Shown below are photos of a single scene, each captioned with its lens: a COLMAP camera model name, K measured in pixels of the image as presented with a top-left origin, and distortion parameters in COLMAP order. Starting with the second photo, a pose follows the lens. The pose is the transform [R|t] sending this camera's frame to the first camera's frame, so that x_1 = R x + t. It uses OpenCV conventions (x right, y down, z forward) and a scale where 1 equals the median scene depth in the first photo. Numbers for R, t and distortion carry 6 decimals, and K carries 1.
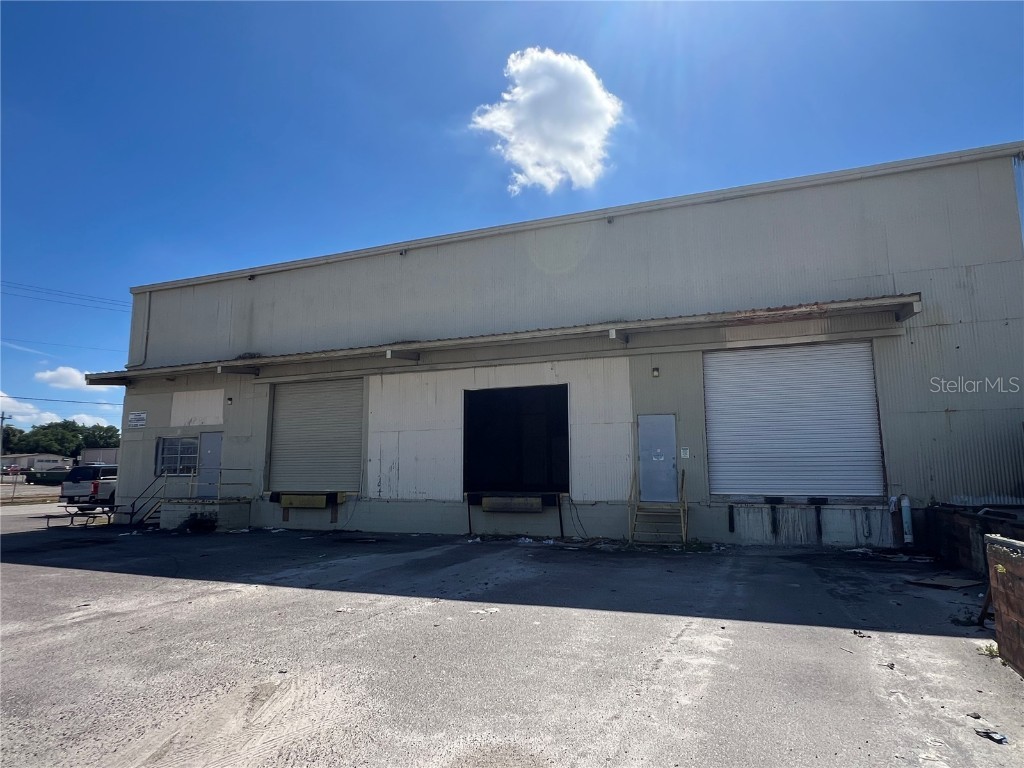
lens RADIAL K [[599.2, 0, 514.4], [0, 599.2, 383.5], [0, 0, 1]] dist [-0.006260, -0.000863]
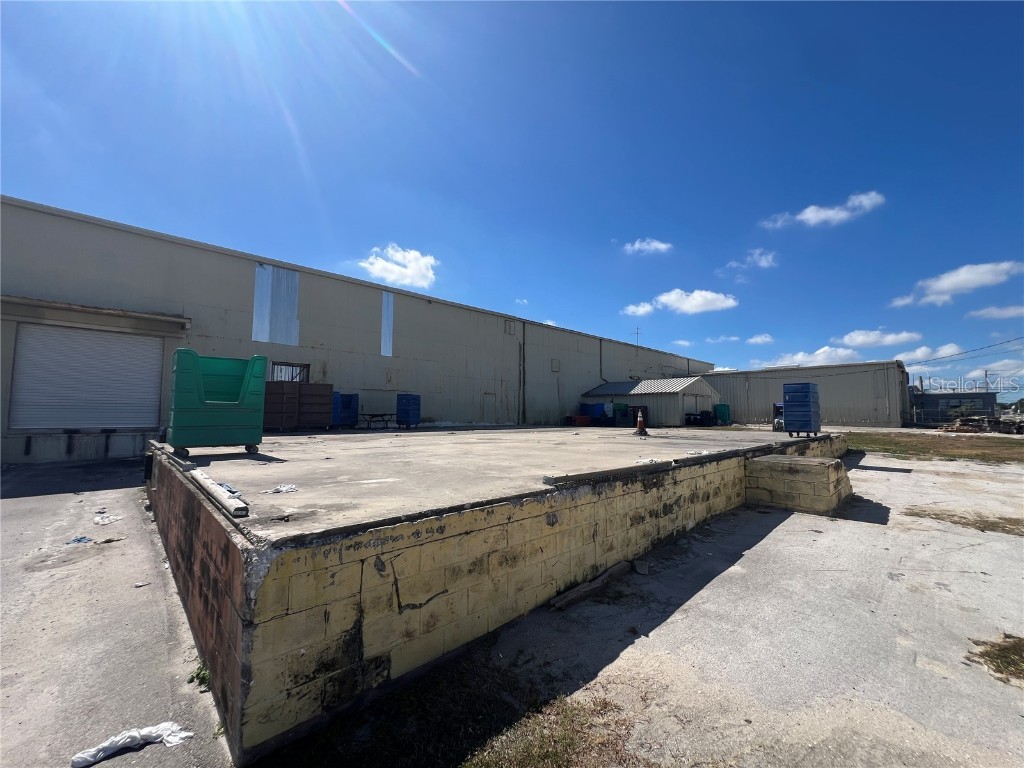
lens RADIAL K [[407.7, 0, 513.7], [0, 407.7, 385.2], [0, 0, 1]] dist [0.001035, -0.000417]
pose [[0.425701, 0.066522, 0.902415, -0.026112], [-0.141241, 0.989955, -0.006346, -0.074005], [-0.893773, -0.124757, 0.430820, -0.441836]]
